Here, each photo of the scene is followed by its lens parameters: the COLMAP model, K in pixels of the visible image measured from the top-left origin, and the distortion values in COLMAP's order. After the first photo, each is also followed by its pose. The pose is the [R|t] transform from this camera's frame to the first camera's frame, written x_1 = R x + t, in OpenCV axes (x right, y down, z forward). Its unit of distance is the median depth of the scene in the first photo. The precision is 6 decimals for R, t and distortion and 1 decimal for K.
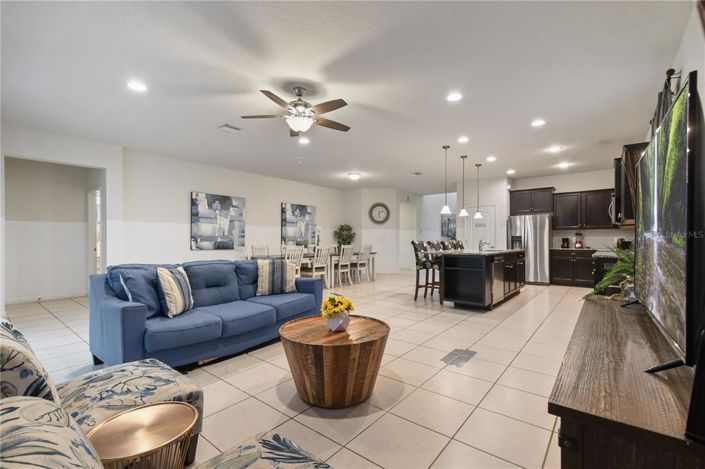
lens RADIAL K [[316.8, 0, 355.6], [0, 316.8, 242.7], [0, 0, 1]] dist [0.025736, -0.016886]
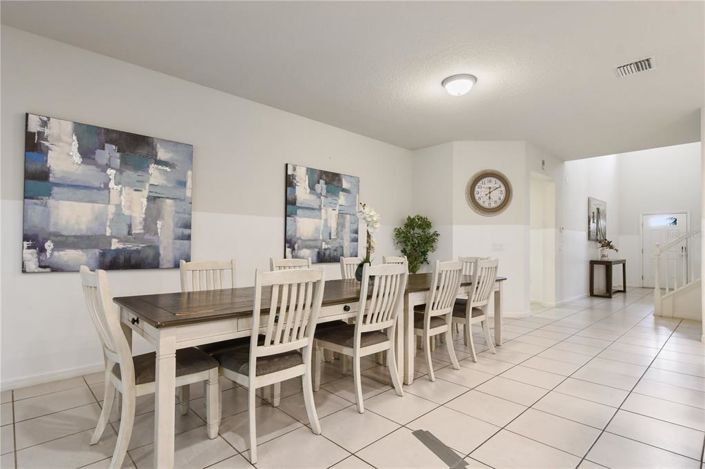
lens RADIAL K [[368.2, 0, 353.6], [0, 368.2, 242.7], [0, 0, 1]] dist [0.002767, 0.000154]
pose [[0.991535, 0.004035, -0.129778, -0.077053], [-0.006296, 0.999835, -0.017016, -0.005708], [0.129688, 0.017689, 0.991397, 0.553975]]
